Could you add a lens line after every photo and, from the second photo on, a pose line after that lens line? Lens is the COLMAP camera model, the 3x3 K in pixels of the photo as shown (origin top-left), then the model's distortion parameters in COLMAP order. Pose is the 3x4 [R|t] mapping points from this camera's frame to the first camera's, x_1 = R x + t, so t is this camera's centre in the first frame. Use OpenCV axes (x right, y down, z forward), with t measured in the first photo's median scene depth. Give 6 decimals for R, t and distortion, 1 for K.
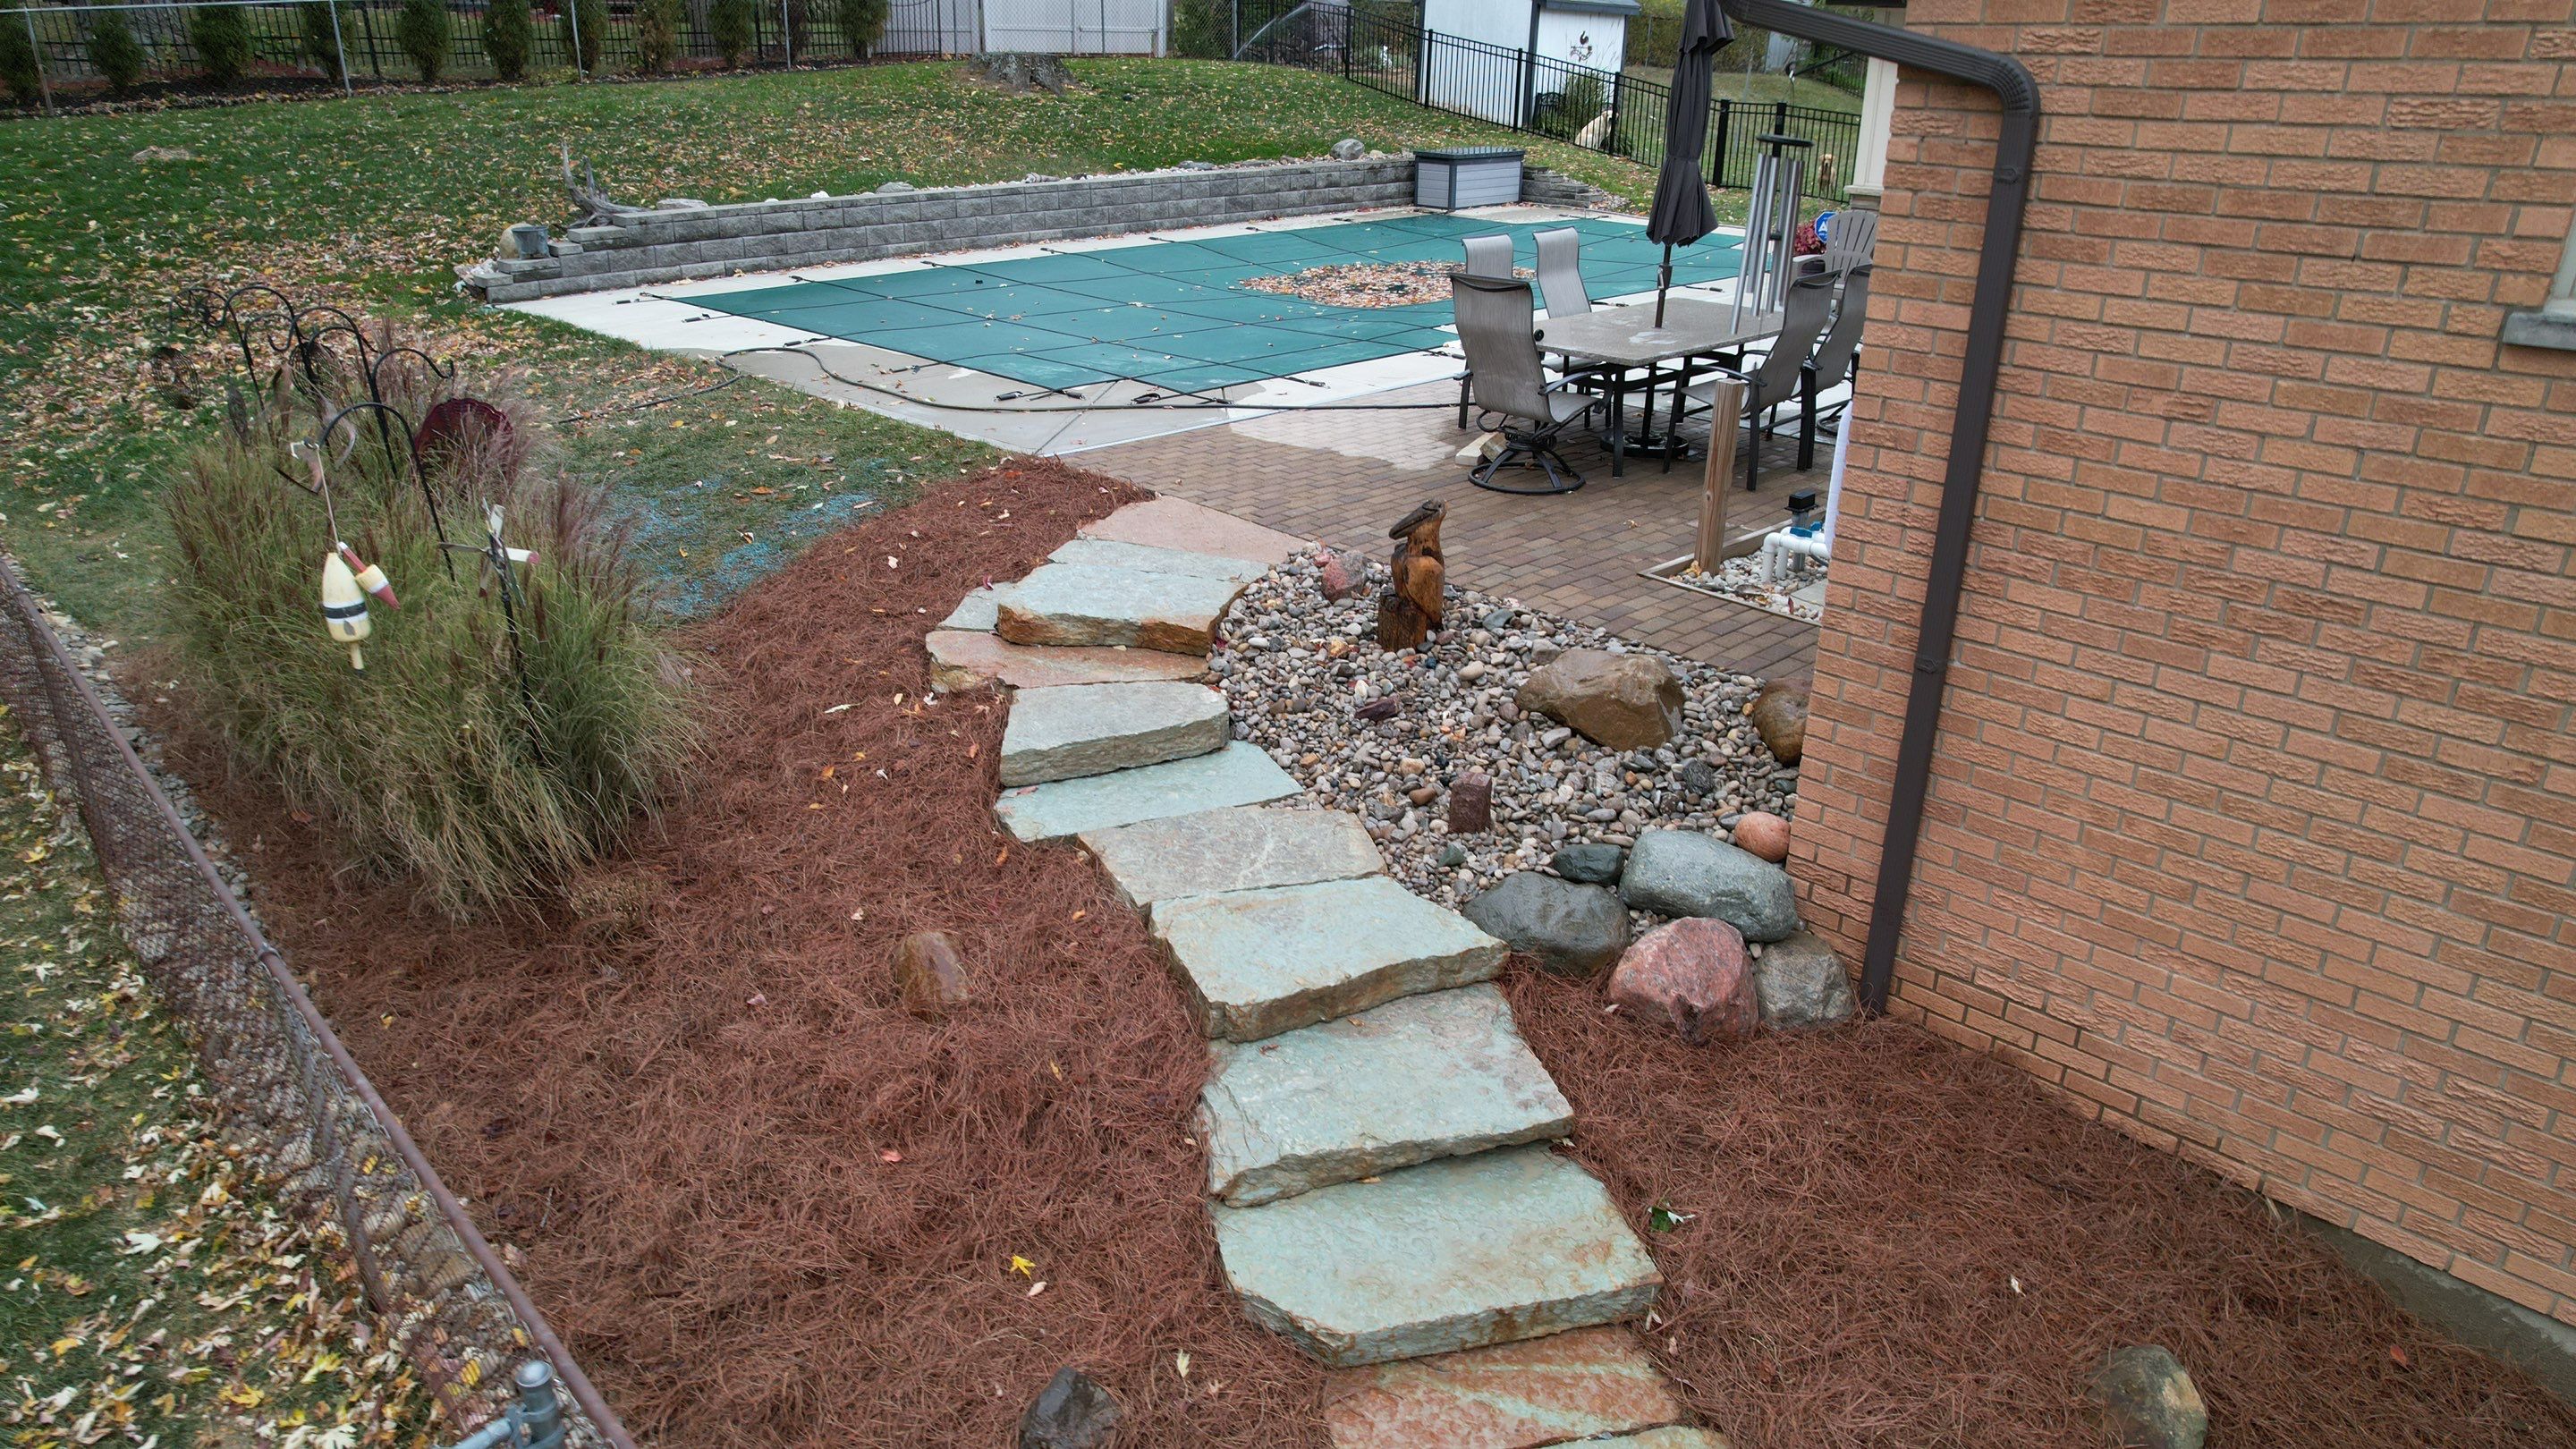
lens RADIAL K [[1655.1, 0, 1285.1], [0, 1655.1, 720.3], [0, 0, 1]] dist [-0.073816, 0.064253]
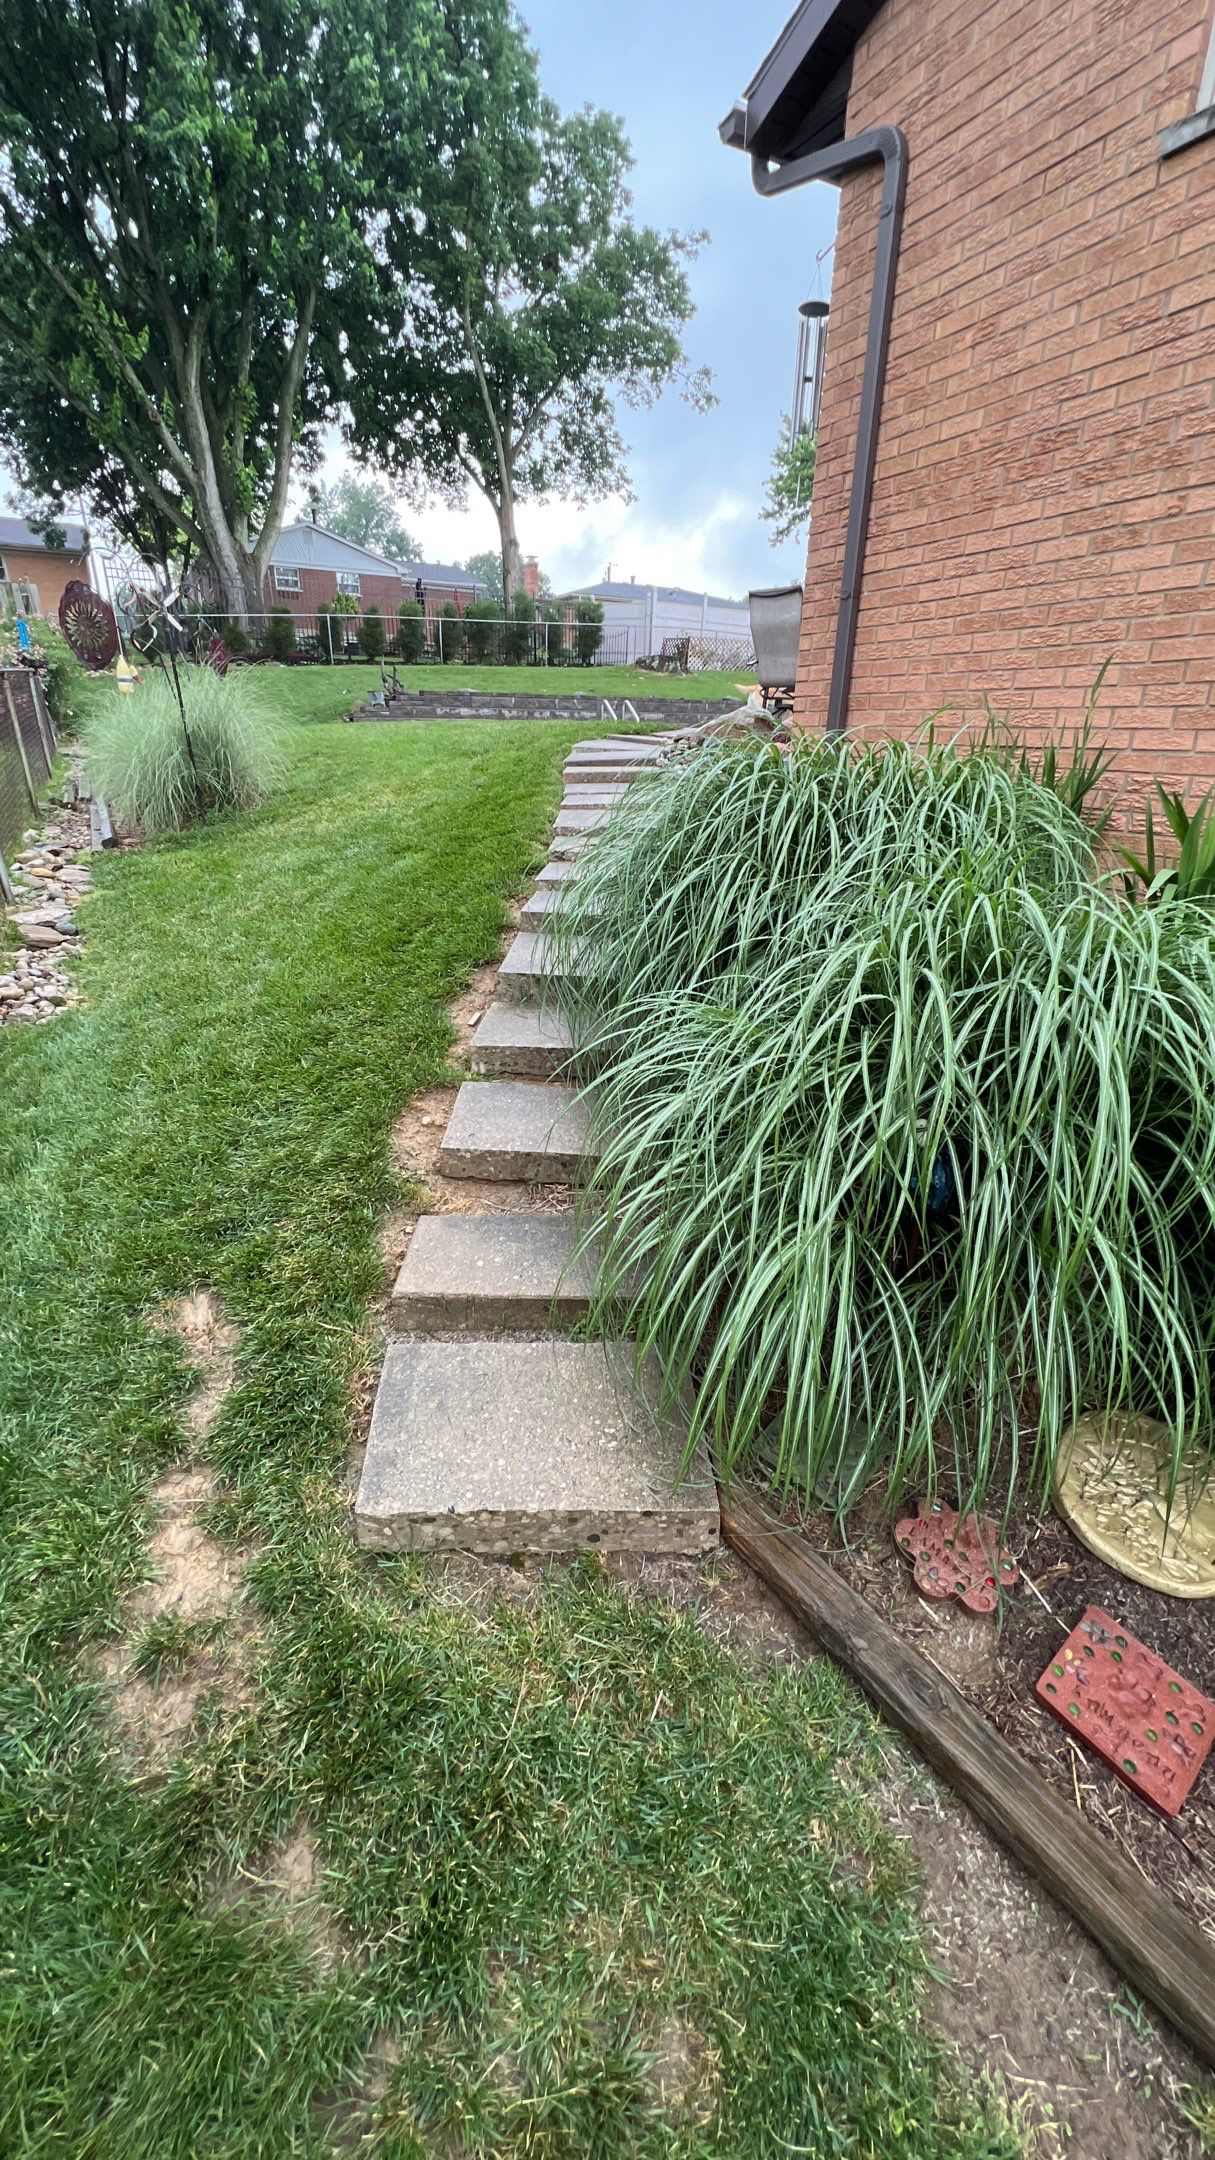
lens RADIAL K [[853.1, 0, 599.8], [0, 853.1, 1081.1], [0, 0, 1]] dist [-0.003701, 0.000917]
pose [[0.958862, 0.108503, -0.262319, 0.378172], [-0.110114, 0.993882, 0.008598, 0.403302], [0.261647, 0.020641, 0.964943, 0.123369]]
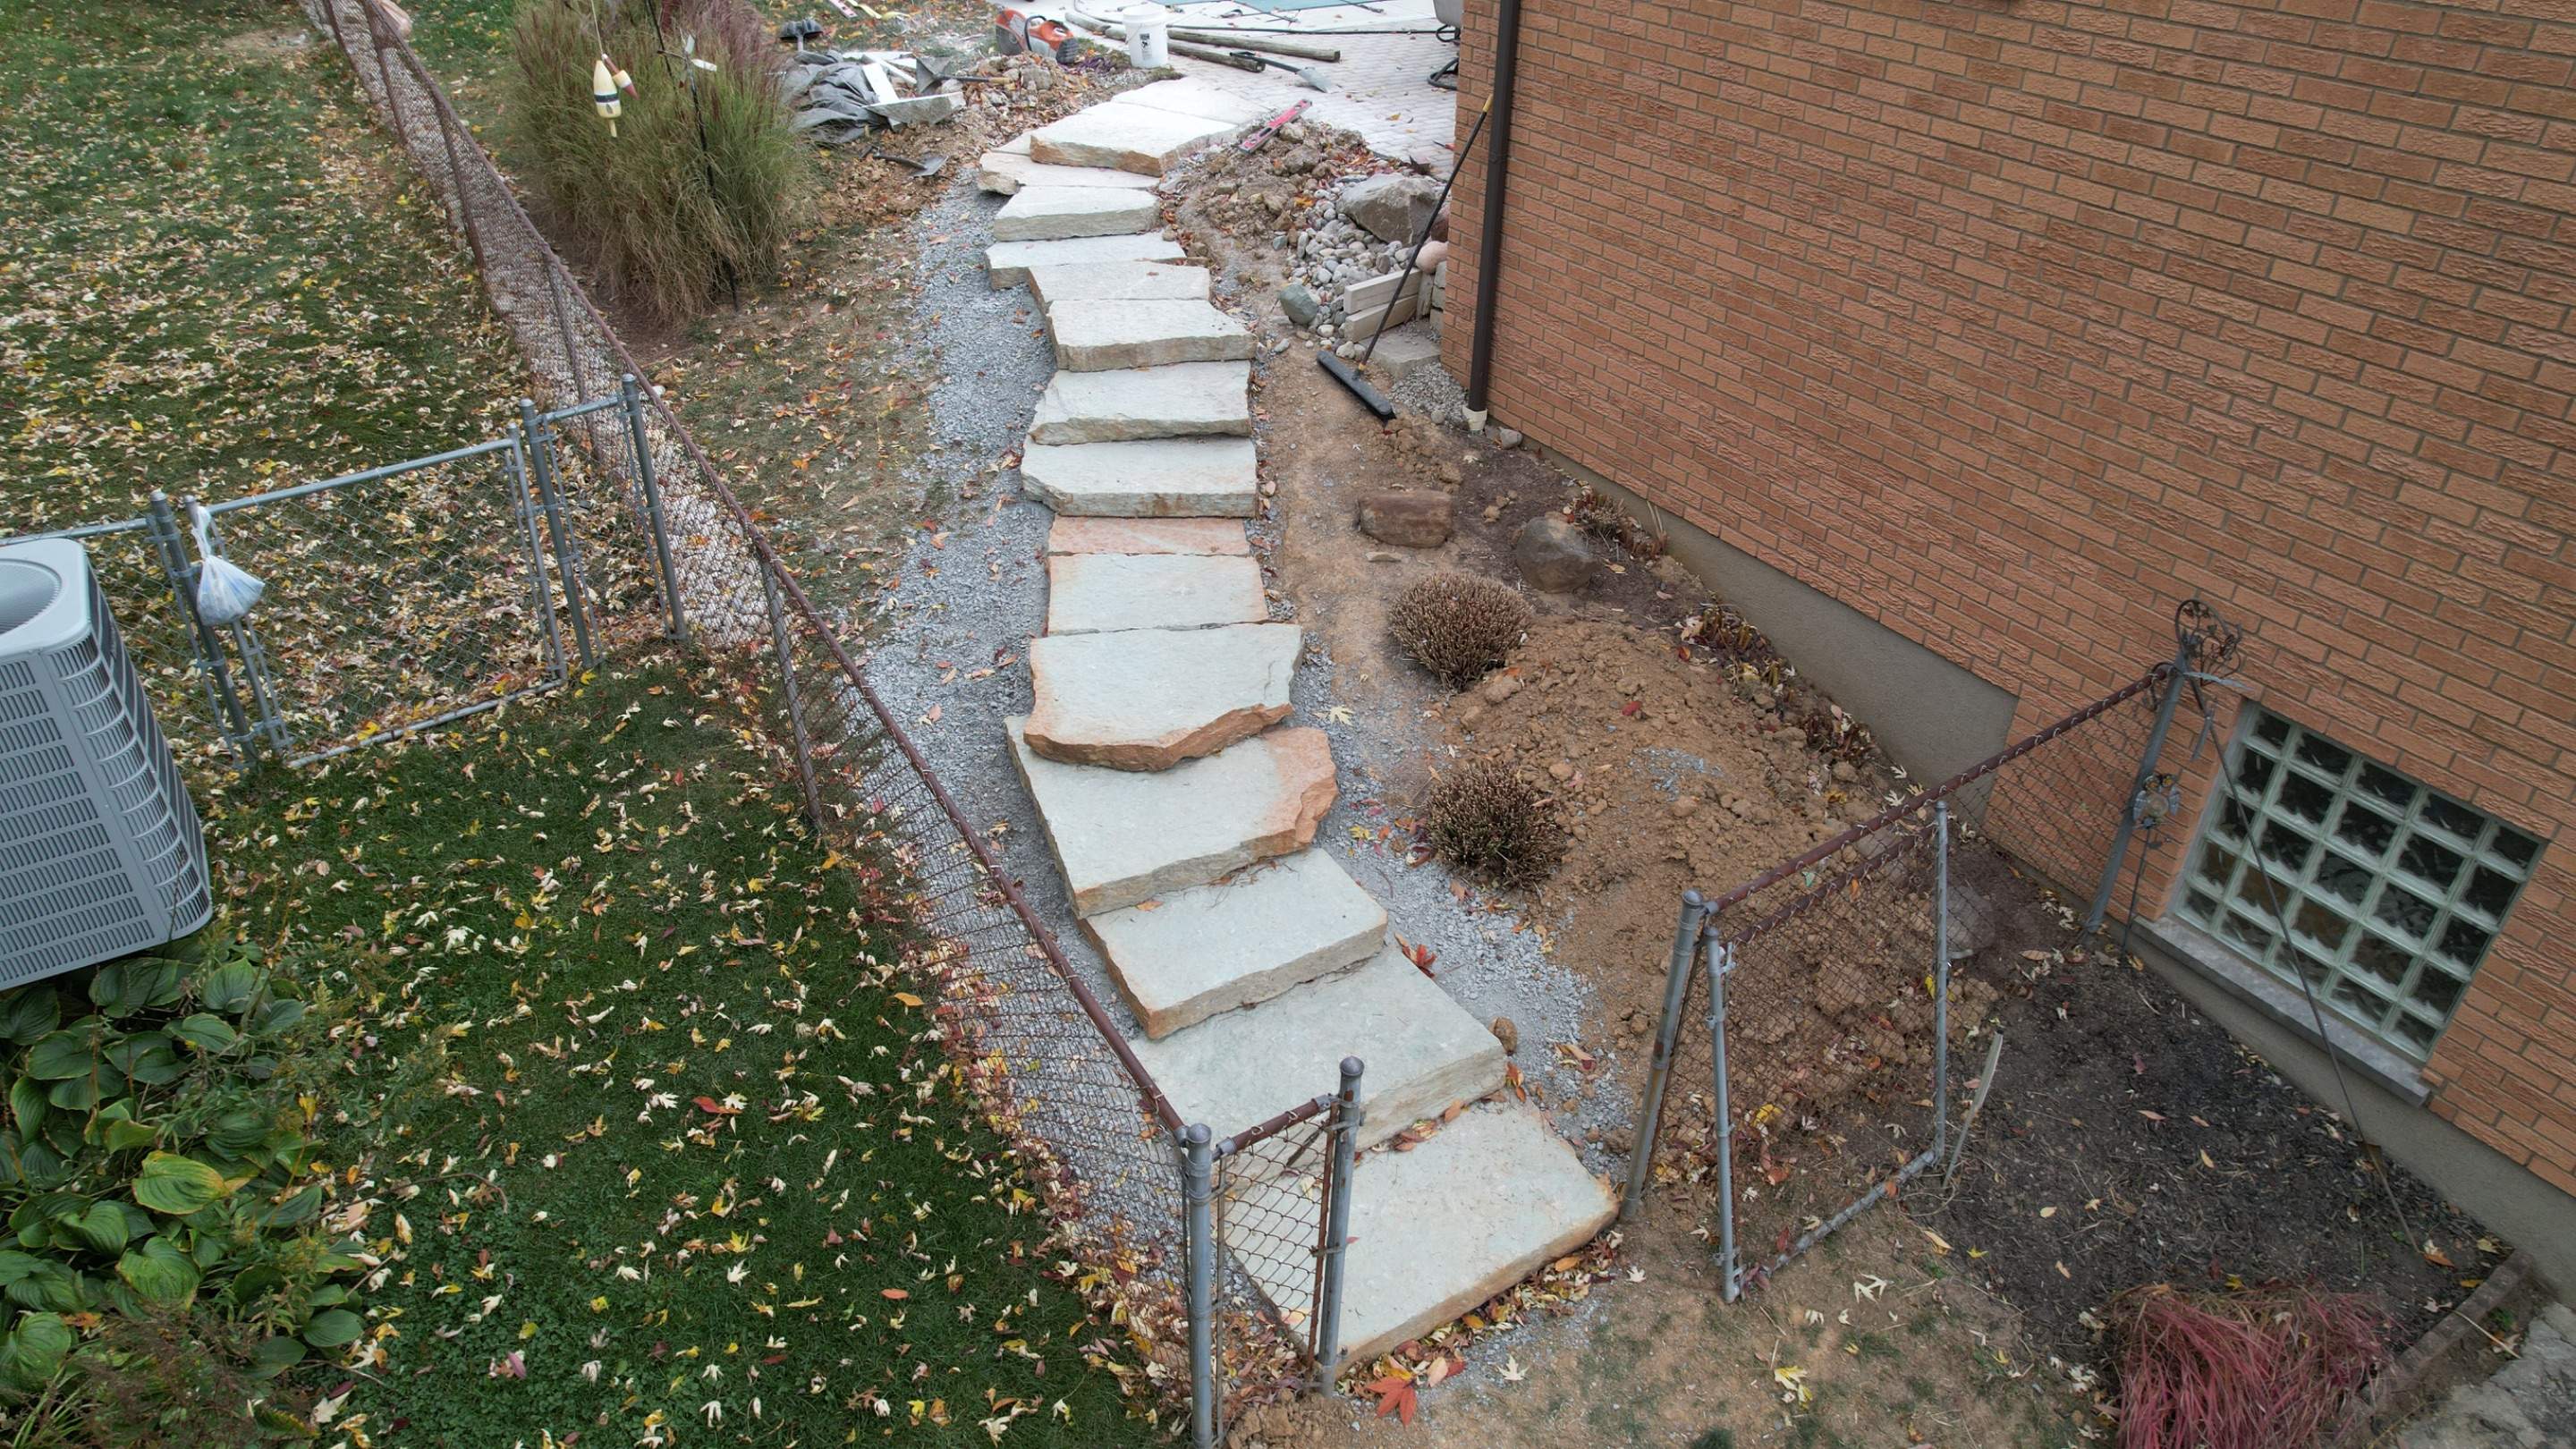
lens RADIAL K [[1651.4, 0, 1286.8], [0, 1651.4, 722.0], [0, 0, 1]] dist [-0.075057, 0.059950]
pose [[0.978386, 0.115286, -0.171667, 0.465407], [-0.082421, 0.978785, 0.187579, 0.193156], [0.189651, -0.169376, 0.967132, -0.584466]]
